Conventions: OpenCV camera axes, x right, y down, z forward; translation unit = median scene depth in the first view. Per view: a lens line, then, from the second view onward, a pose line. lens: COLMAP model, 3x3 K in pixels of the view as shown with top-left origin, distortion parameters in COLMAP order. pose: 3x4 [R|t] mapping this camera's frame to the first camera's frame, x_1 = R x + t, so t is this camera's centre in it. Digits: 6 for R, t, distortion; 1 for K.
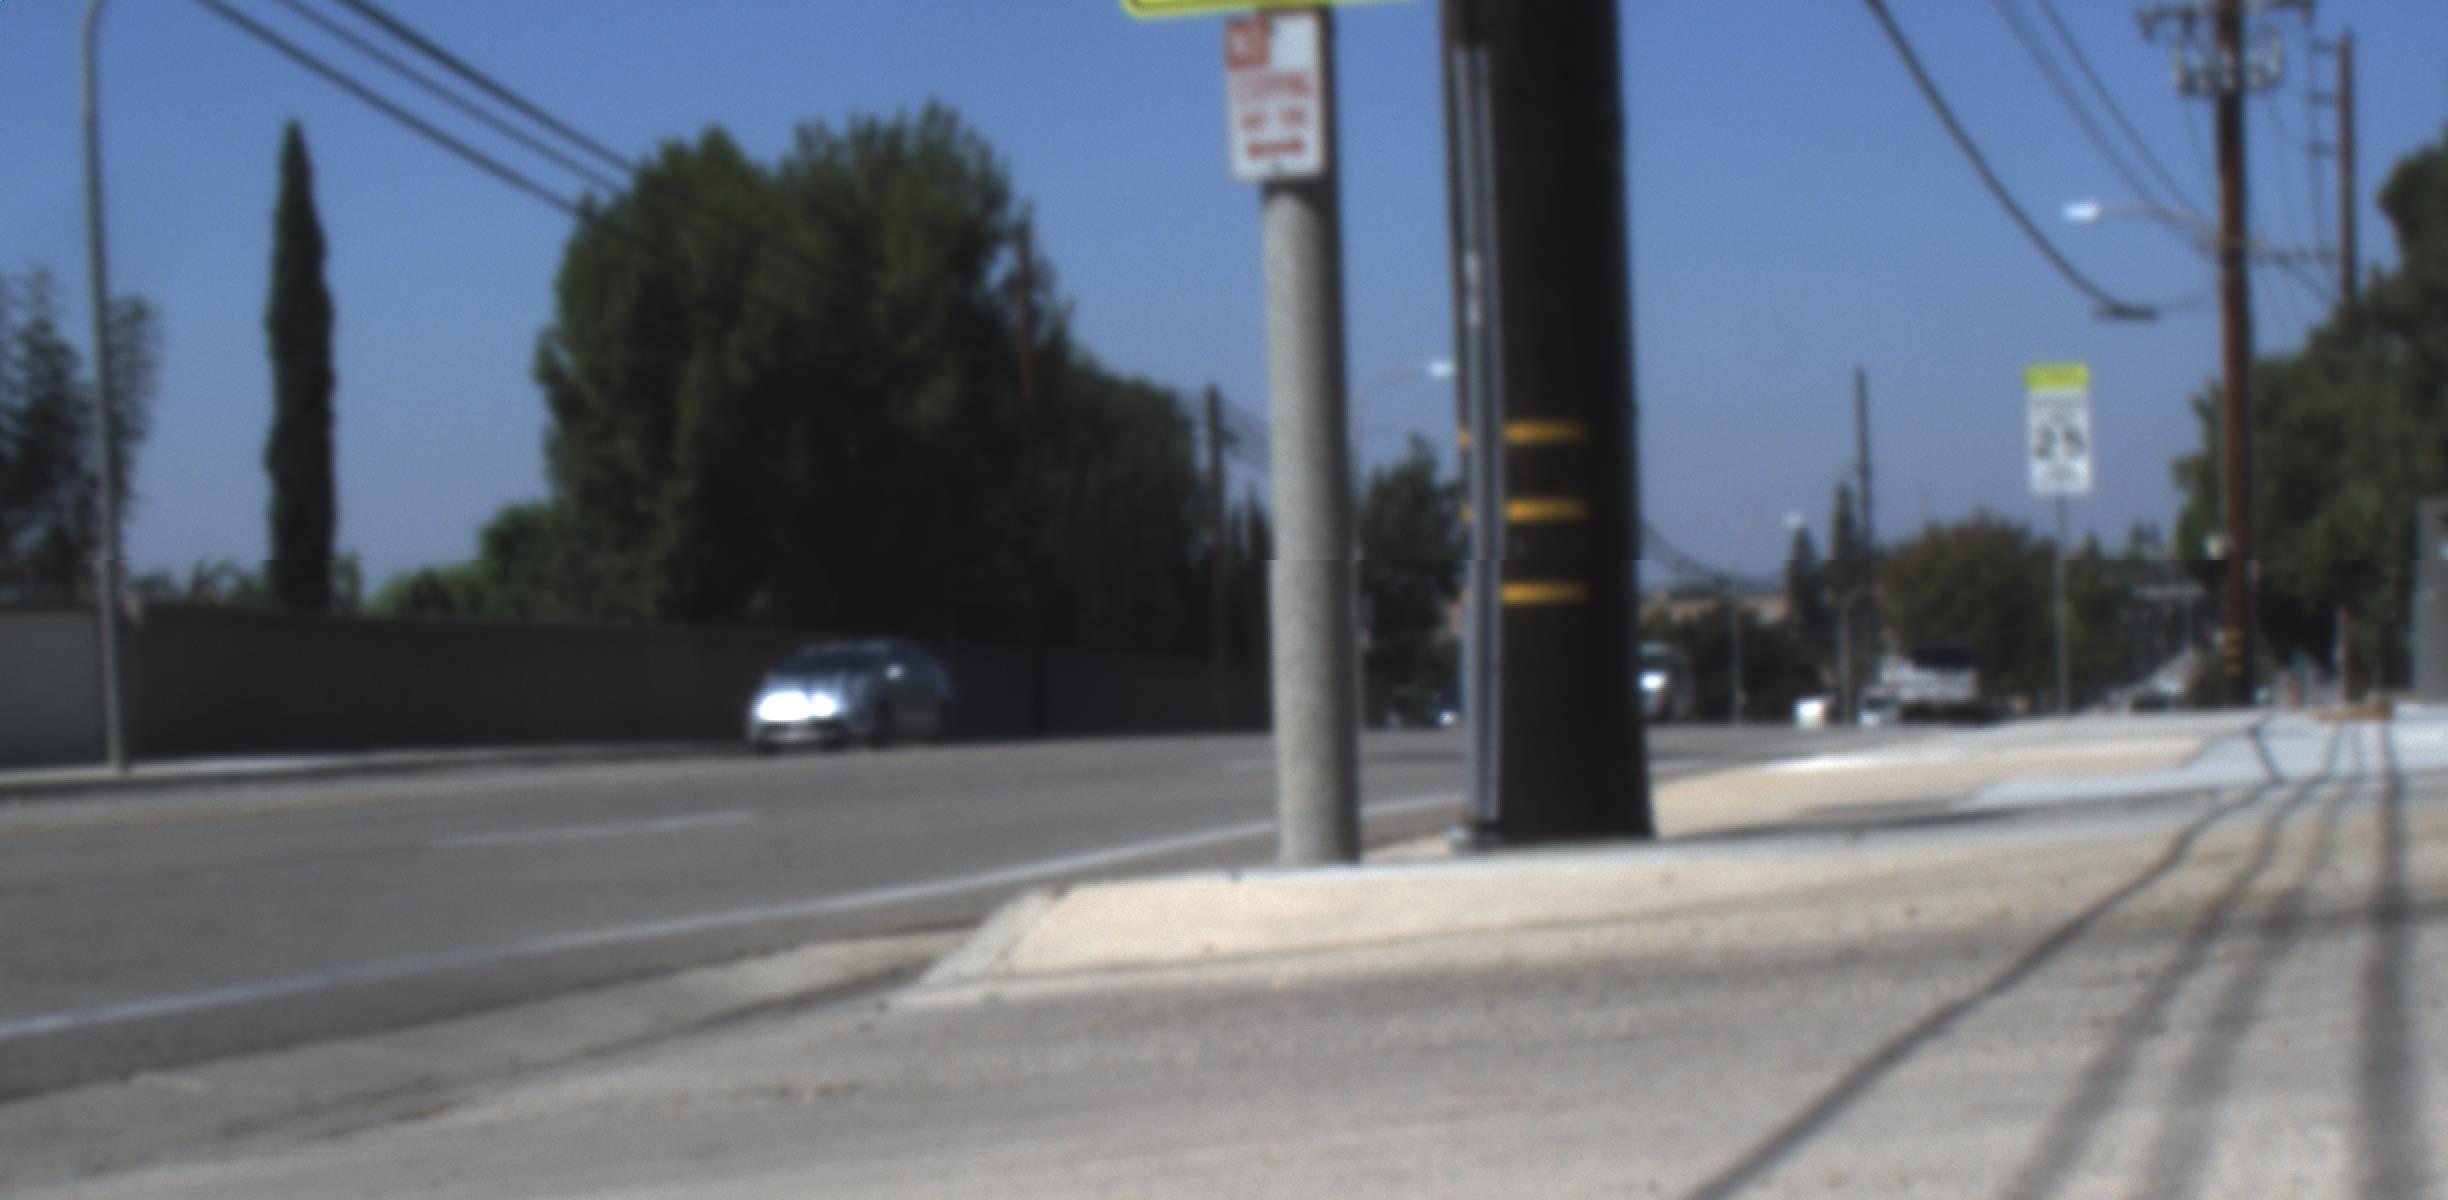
lens RADIAL K [[4751.8, 0, 1219.2], [0, 4751.8, 624.2], [0, 0, 1]] dist [-0.046474, 0.068663]
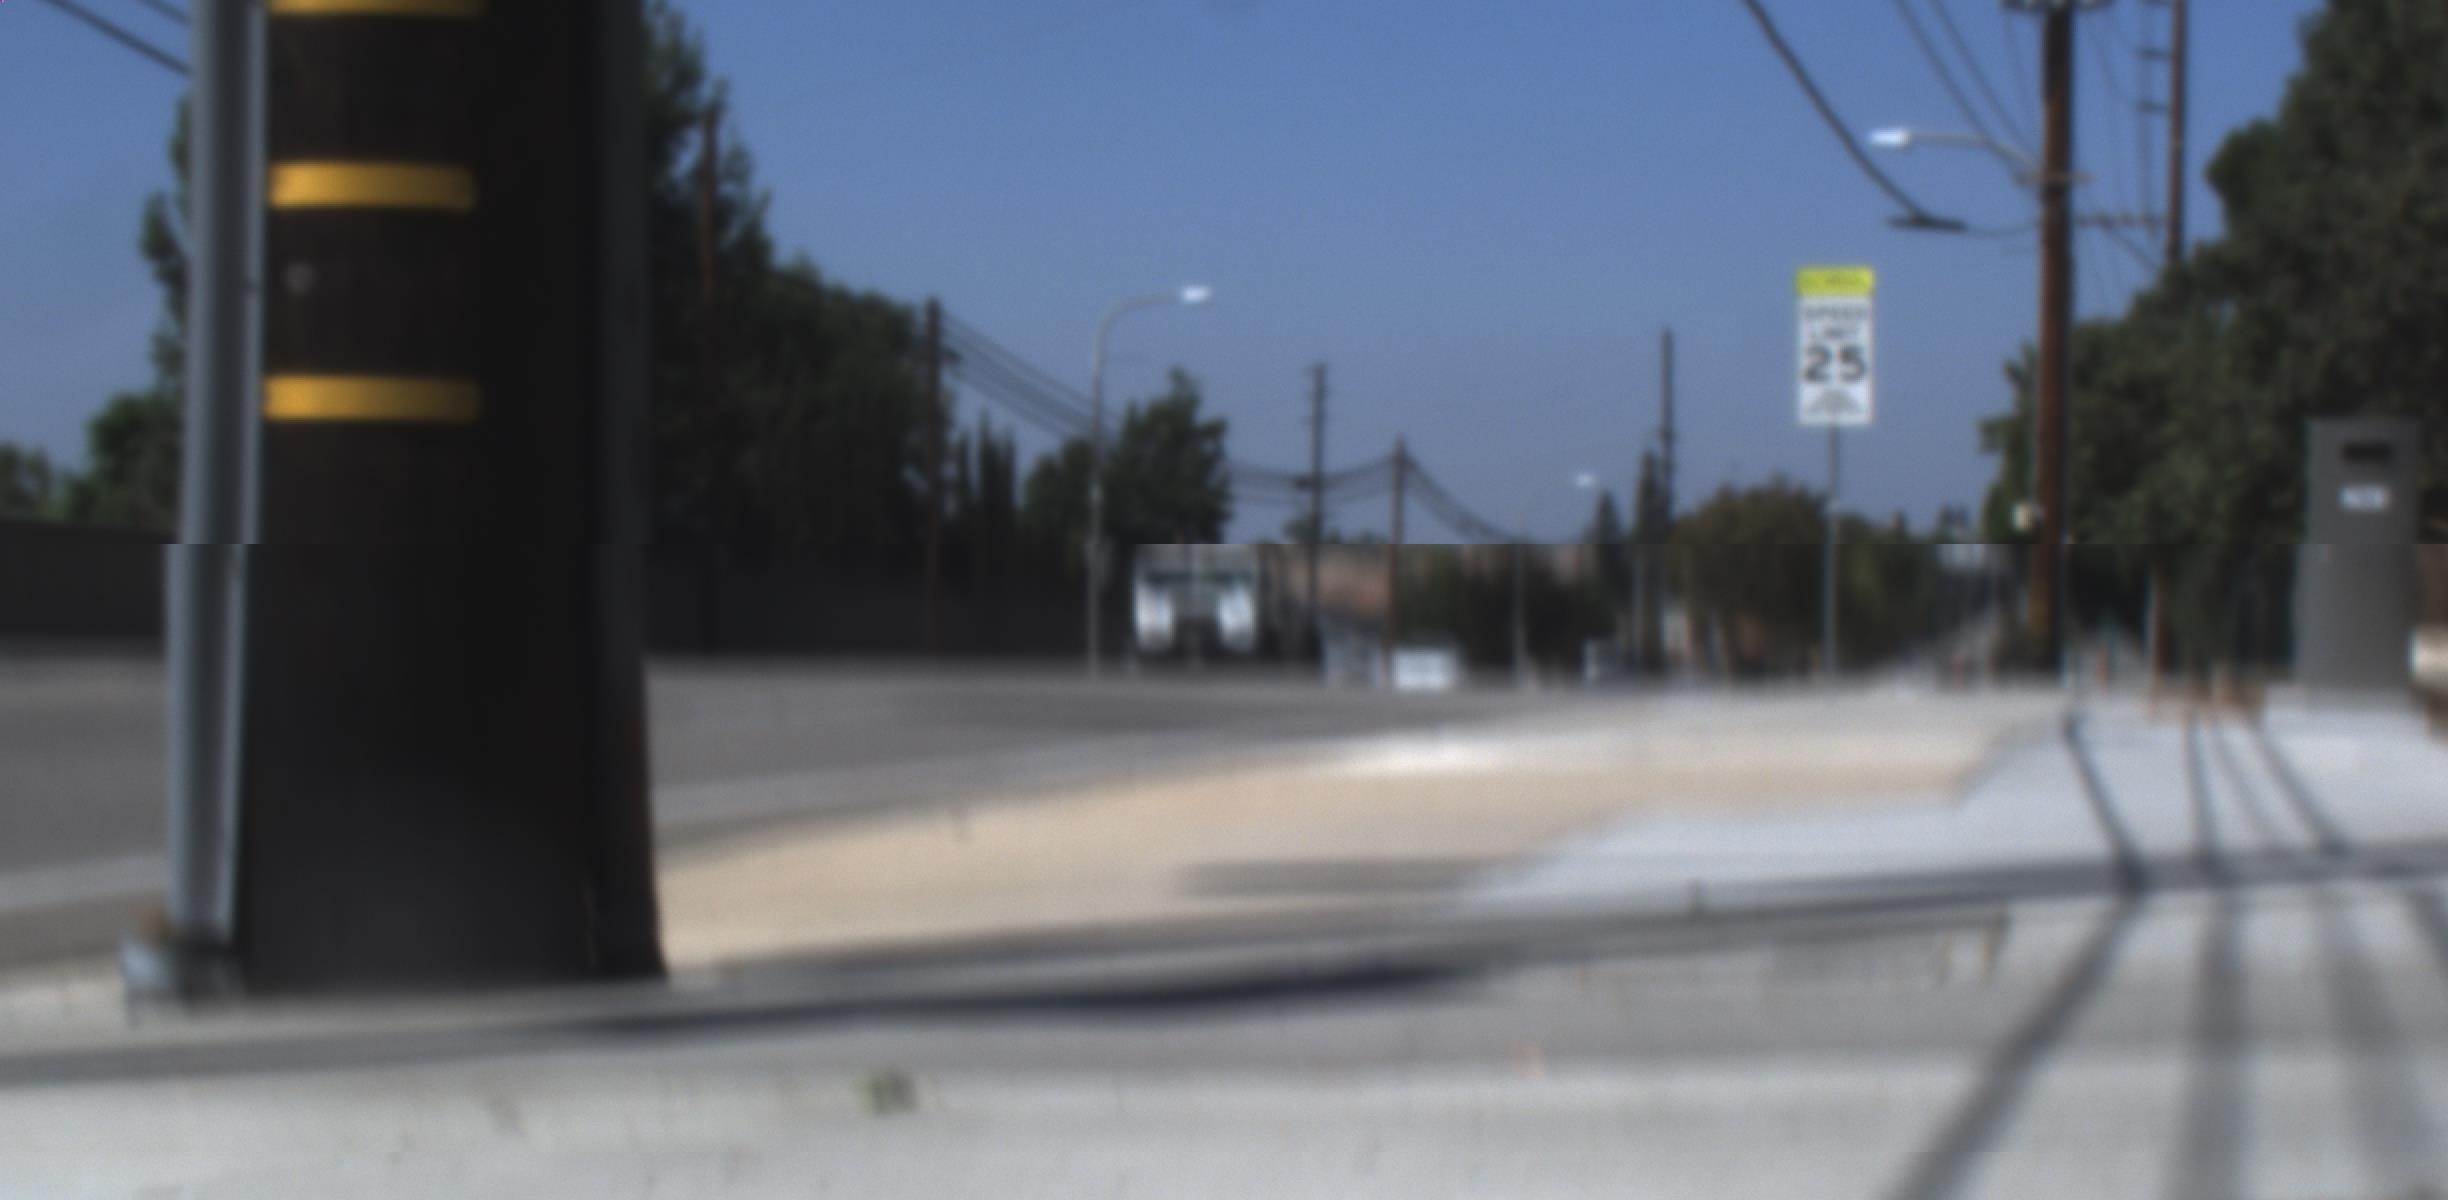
lens RADIAL K [[4751.8, 0, 1219.2], [0, 4751.8, 624.2], [0, 0, 1]] dist [-0.046474, 0.068663]
pose [[0.998449, 0.038812, 0.039909, 0.022798], [-0.039224, 0.999184, 0.009590, 0.001365], [-0.039505, -0.011141, 0.999157, 0.106899]]
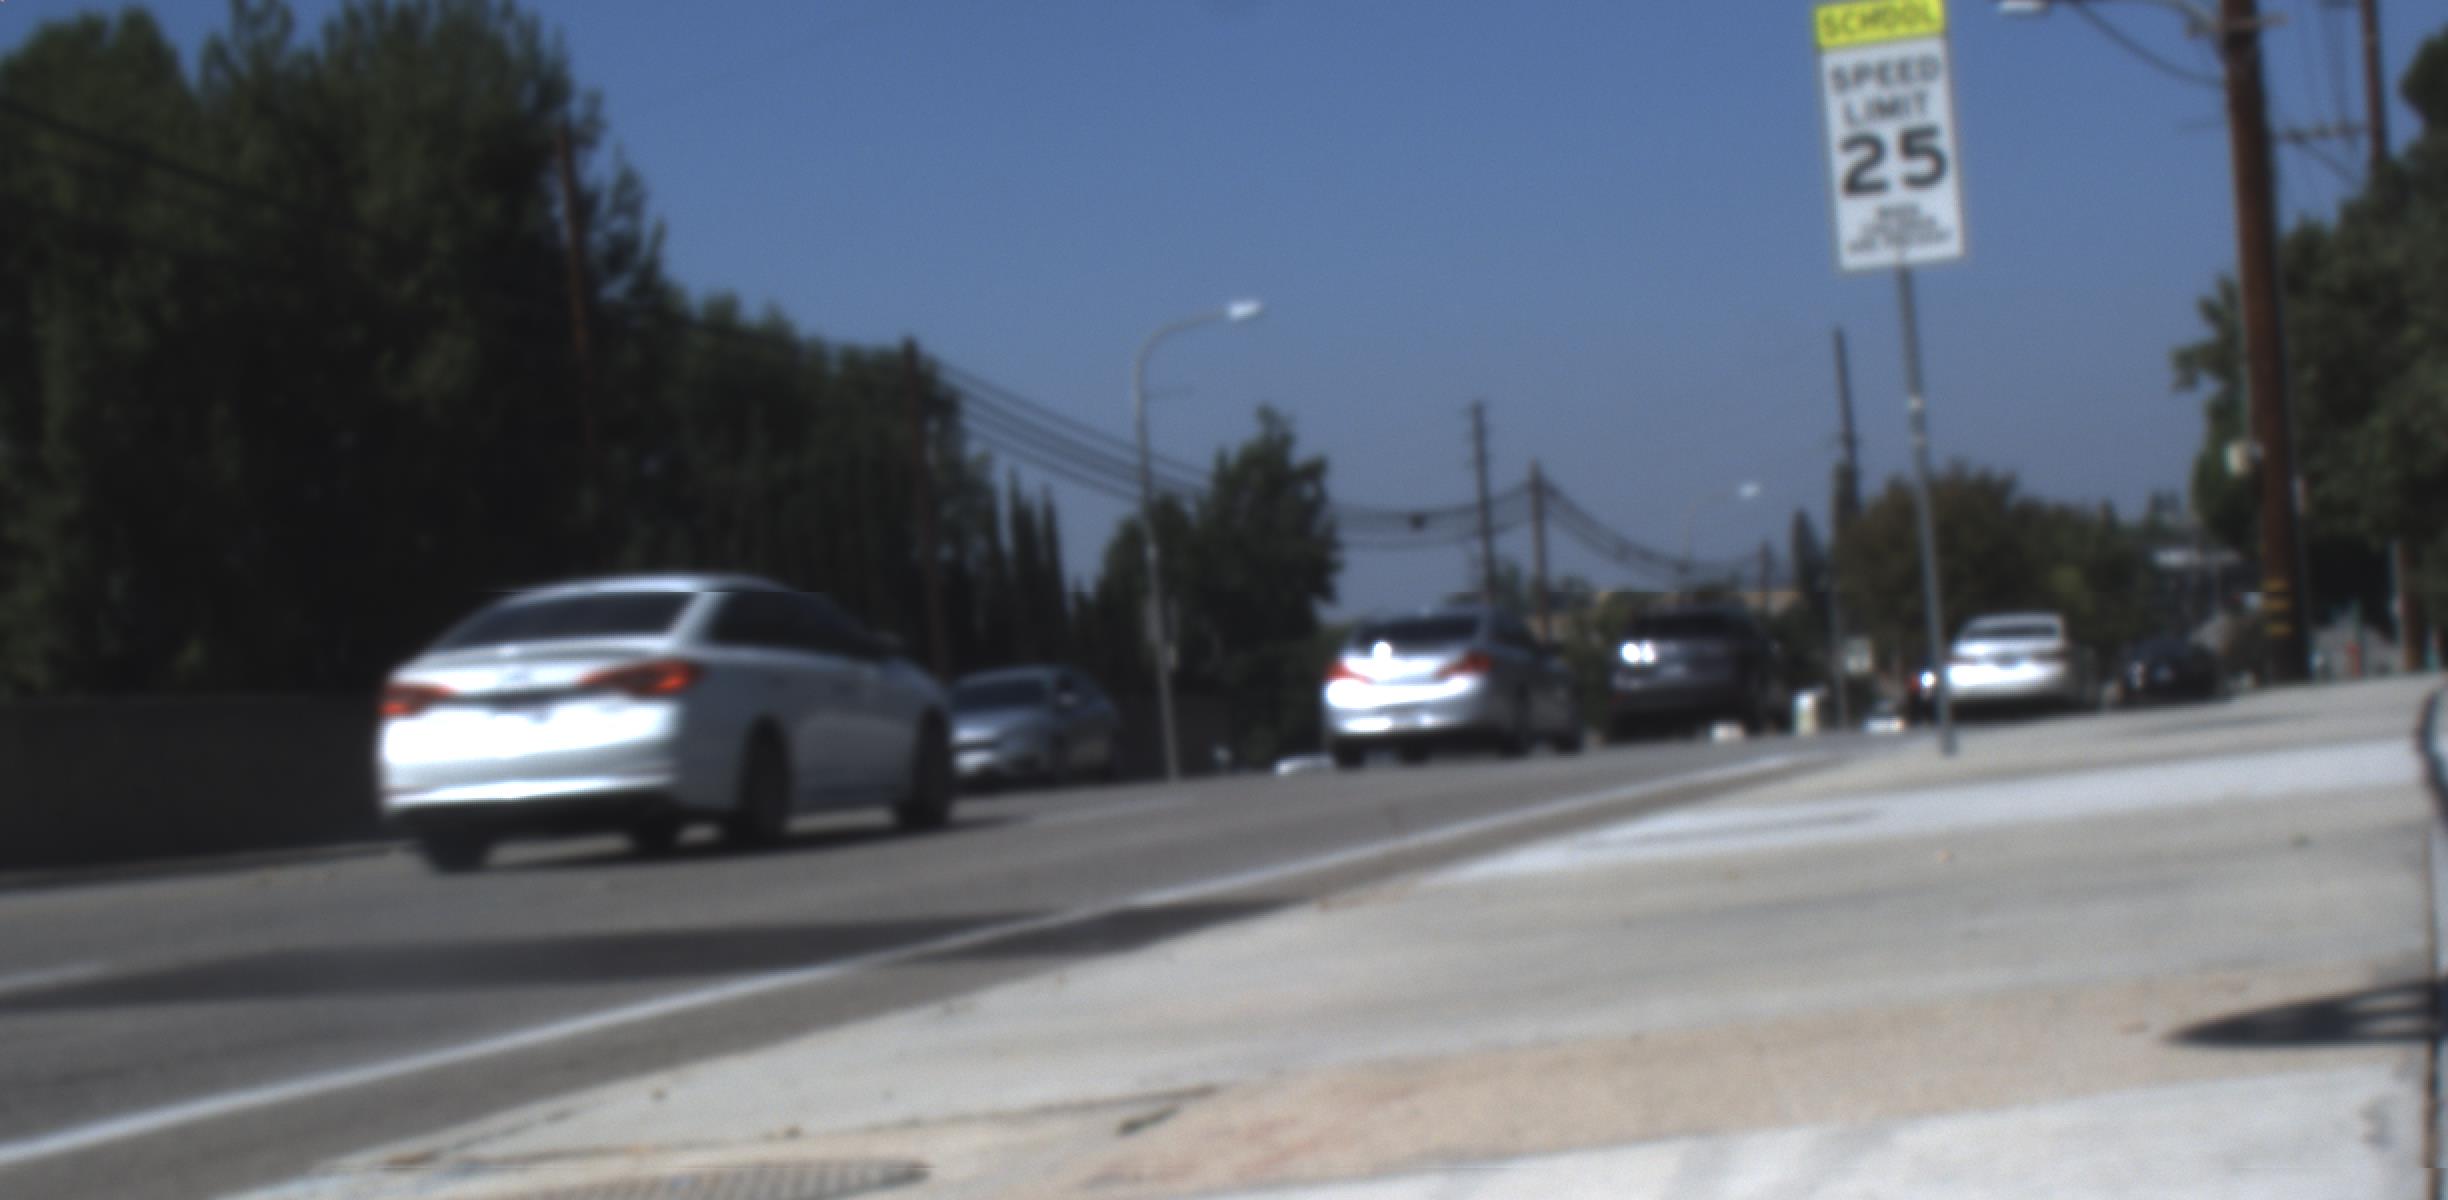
lens RADIAL K [[4751.8, 0, 1219.2], [0, 4751.8, 624.2], [0, 0, 1]] dist [-0.046474, 0.068663]
pose [[0.998208, -0.059572, -0.005691, 0.059035], [0.059540, 0.998210, -0.005704, 0.003382], [0.006021, 0.005355, 0.999968, 0.283405]]
